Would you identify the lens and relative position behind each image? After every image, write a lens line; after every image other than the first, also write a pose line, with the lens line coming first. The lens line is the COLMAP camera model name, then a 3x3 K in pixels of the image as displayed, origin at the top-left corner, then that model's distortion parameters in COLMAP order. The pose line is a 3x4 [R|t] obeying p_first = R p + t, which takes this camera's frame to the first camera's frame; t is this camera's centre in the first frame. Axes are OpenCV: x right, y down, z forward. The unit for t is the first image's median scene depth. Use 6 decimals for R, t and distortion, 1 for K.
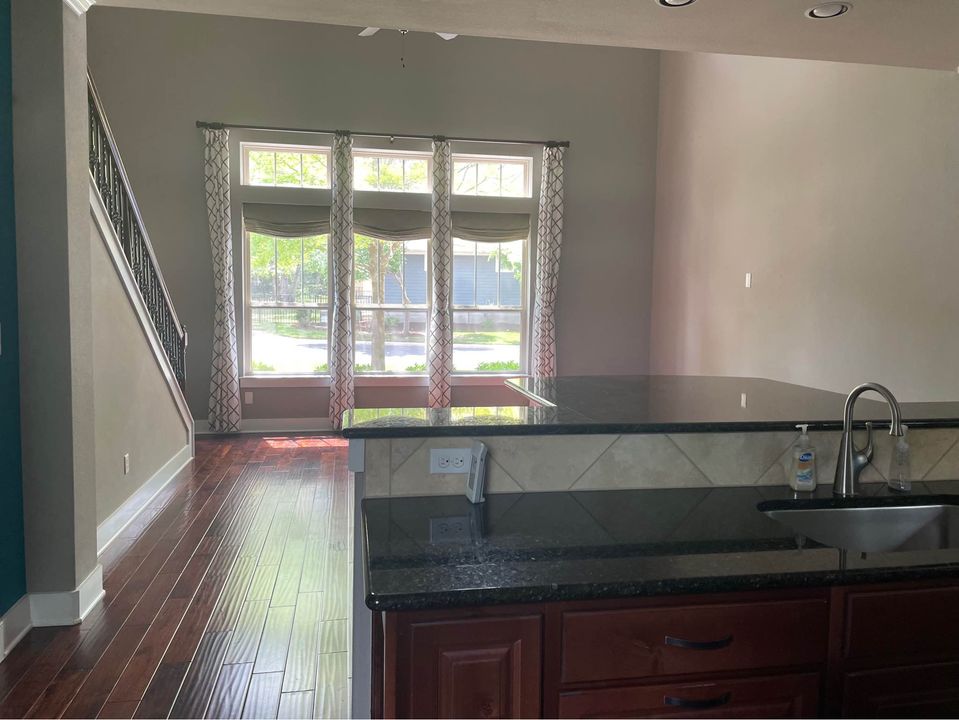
lens RADIAL K [[760.3, 0, 482.8], [0, 760.3, 351.0], [0, 0, 1]] dist [0.098343, -0.004894]
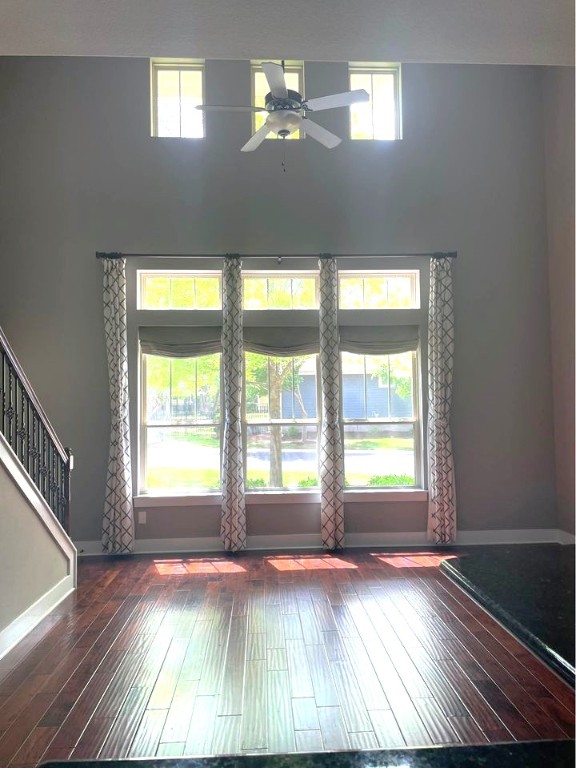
lens RADIAL K [[608.9, 0, 290.6], [0, 608.9, 378.3], [0, 0, 1]] dist [0.098343, -0.004894]
pose [[0.991949, -0.033322, -0.122172, -0.008917], [0.017984, 0.992049, -0.124561, -0.015520], [0.125351, 0.121361, 0.984662, 0.212551]]
